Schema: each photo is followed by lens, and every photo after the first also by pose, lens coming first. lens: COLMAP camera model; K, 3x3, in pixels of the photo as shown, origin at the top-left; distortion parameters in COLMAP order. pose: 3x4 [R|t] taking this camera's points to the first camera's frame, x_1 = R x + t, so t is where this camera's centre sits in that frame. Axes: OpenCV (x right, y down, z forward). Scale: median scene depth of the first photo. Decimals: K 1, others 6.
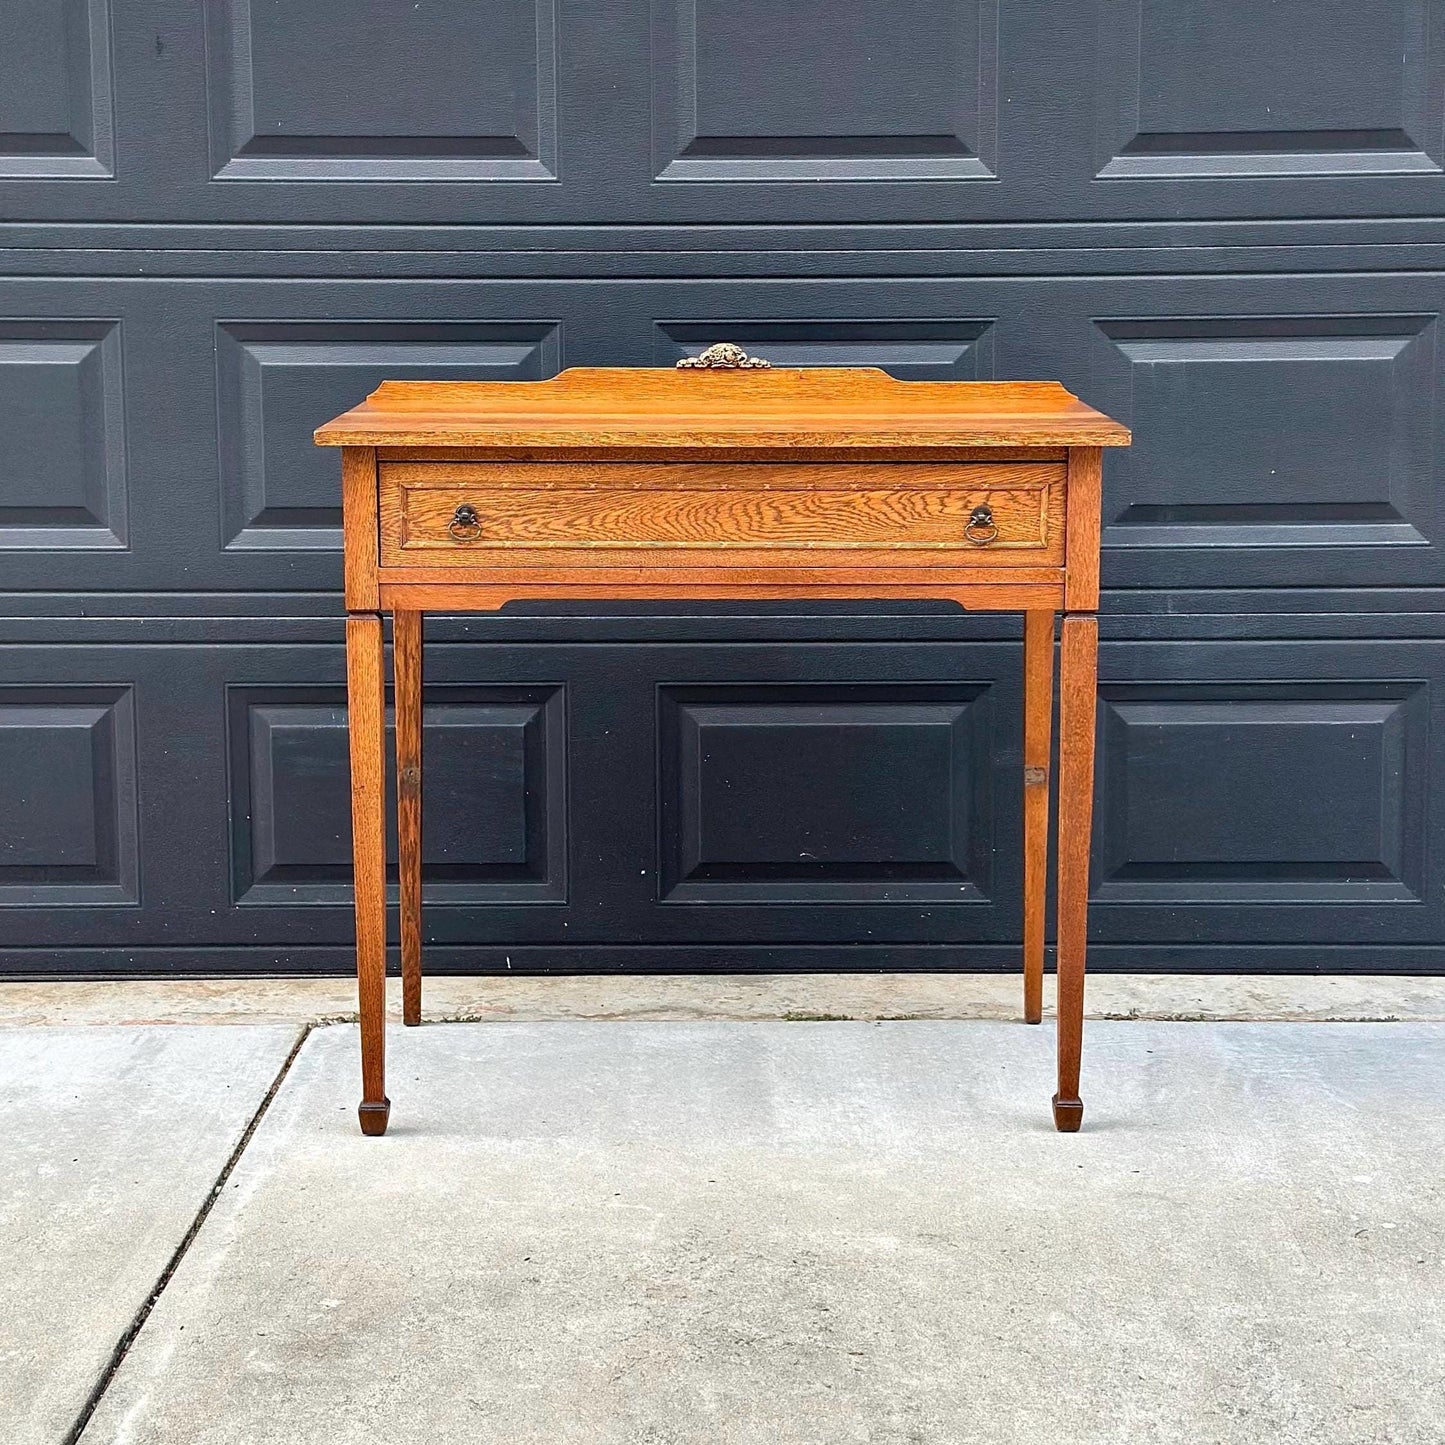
lens RADIAL K [[2818.7, 0, 731.6], [0, 2818.7, 604.5], [0, 0, 1]] dist [0.101639, 0.000000]
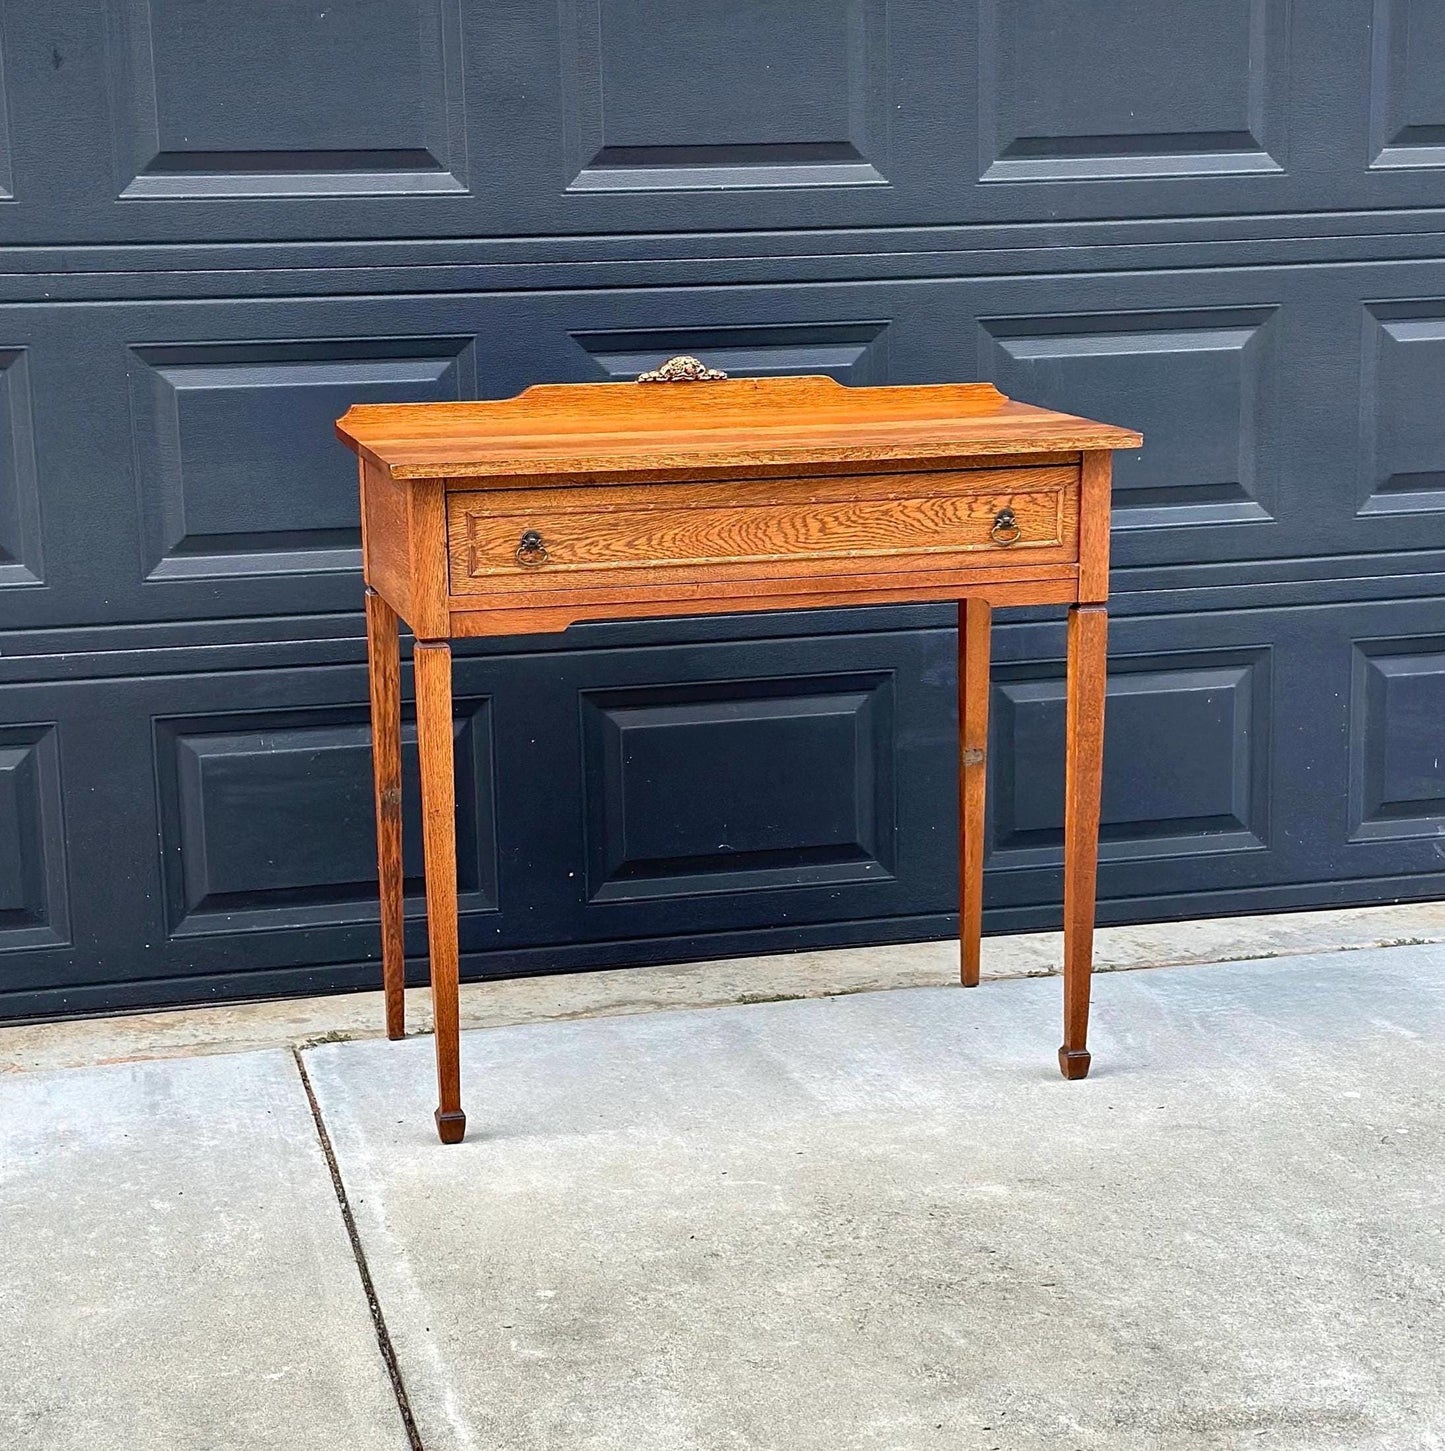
lens RADIAL K [[2956.9, 0, 724.4], [0, 2956.9, 836.6], [0, 0, 1]] dist [0.093748, 0.000000]
pose [[0.967557, -0.071062, 0.242452, -0.261875], [0.048842, 0.994137, 0.096466, -0.022286], [-0.247886, -0.081495, 0.965355, -0.058810]]
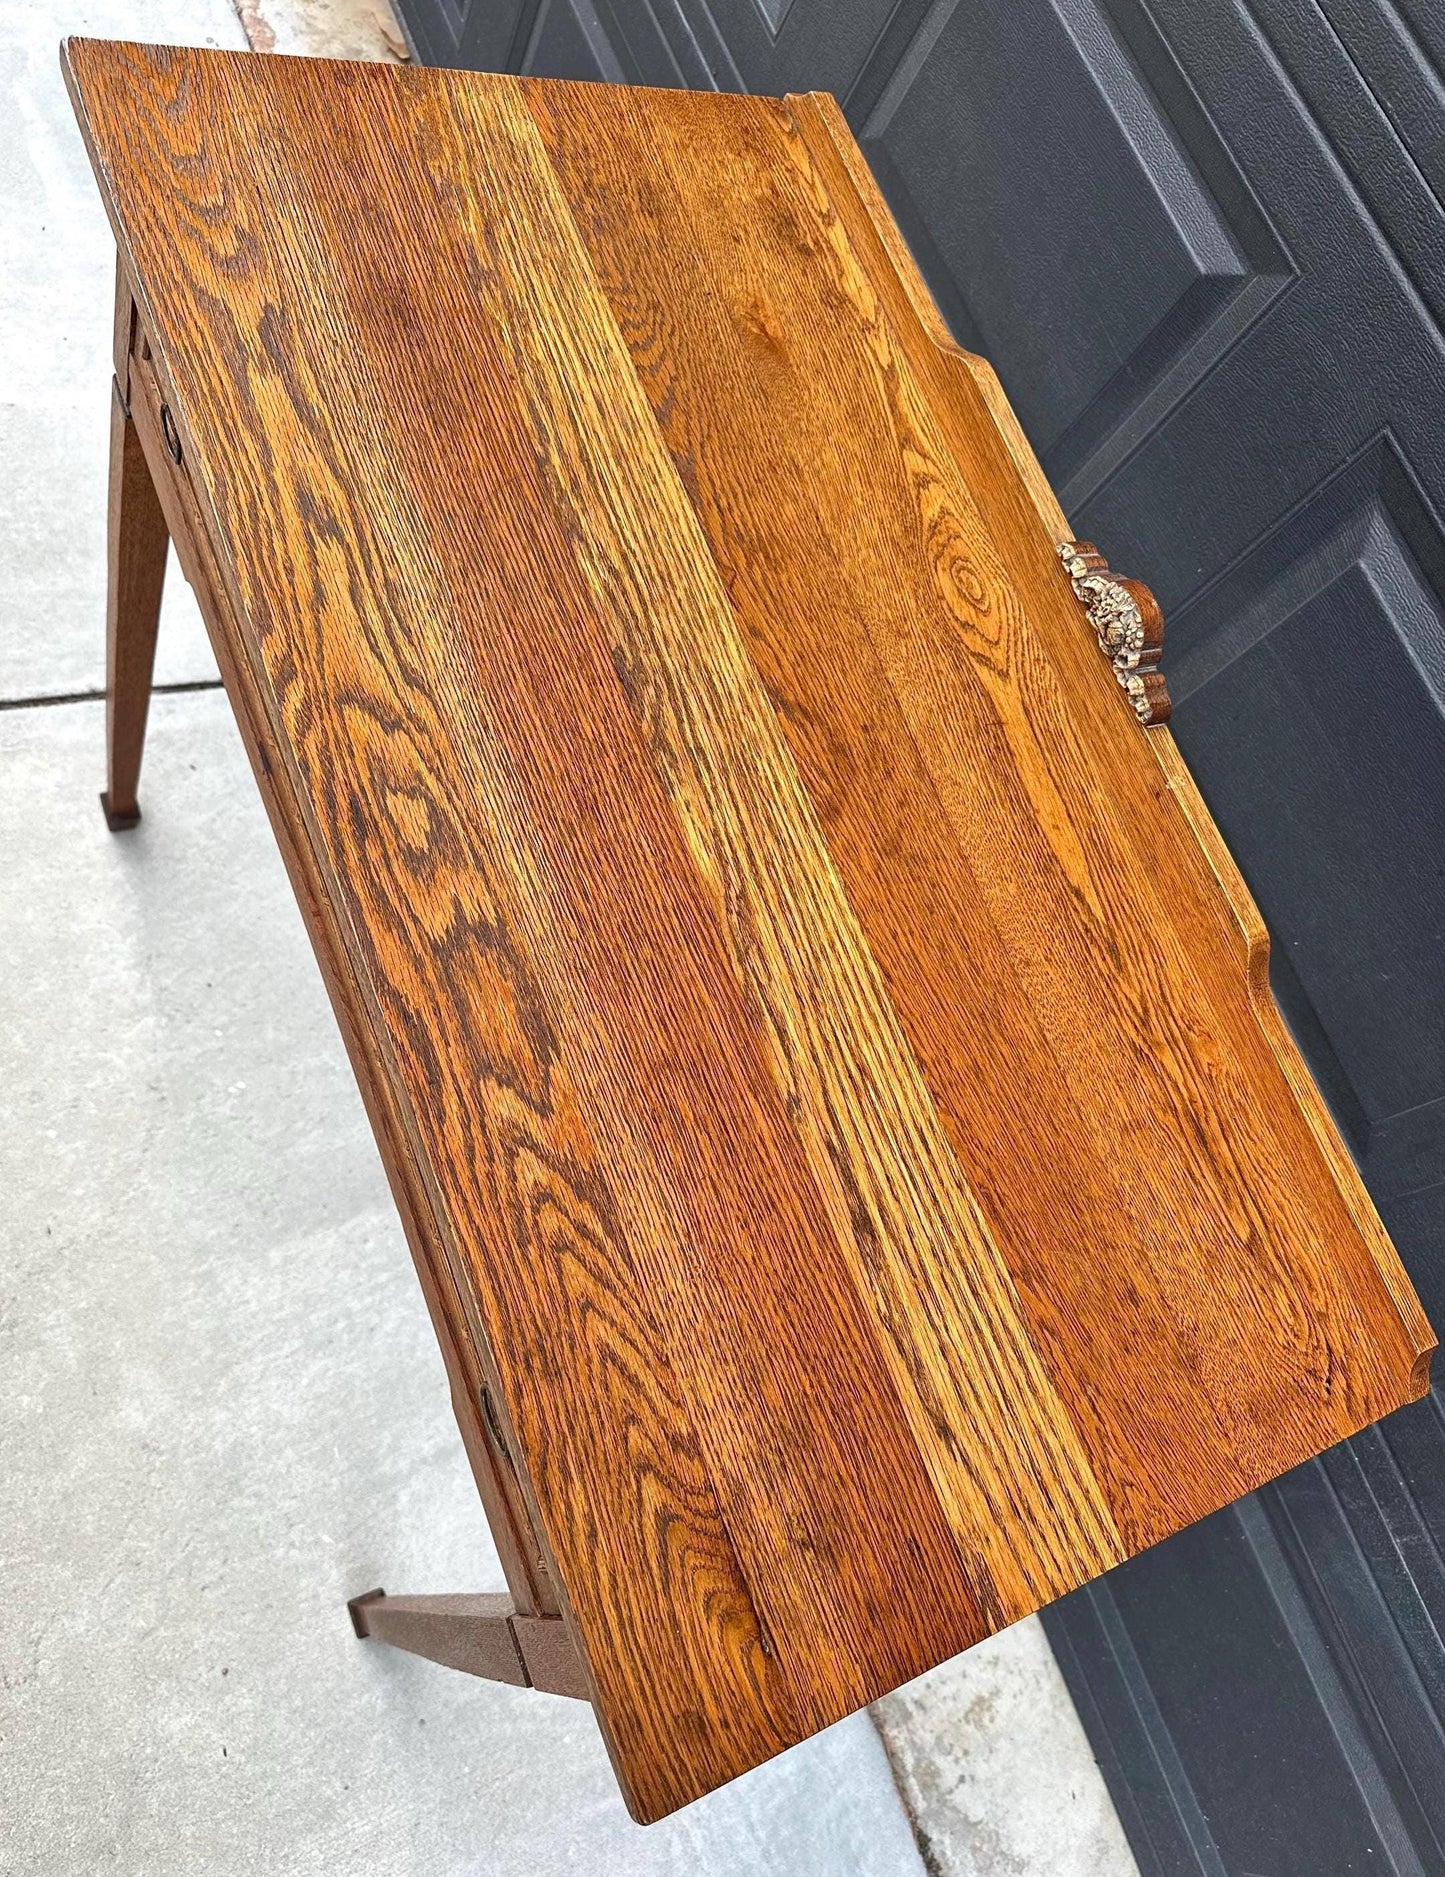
lens RADIAL K [[1438.7, 0, 699.3], [0, 1438.7, 997.8], [0, 0, 1]] dist [0.008724, -0.023183]
pose [[0.347515, 0.909489, -0.228172, 0.080994], [-0.497245, 0.385052, 0.777485, -0.210043], [0.794972, -0.156730, 0.586050, 0.804461]]
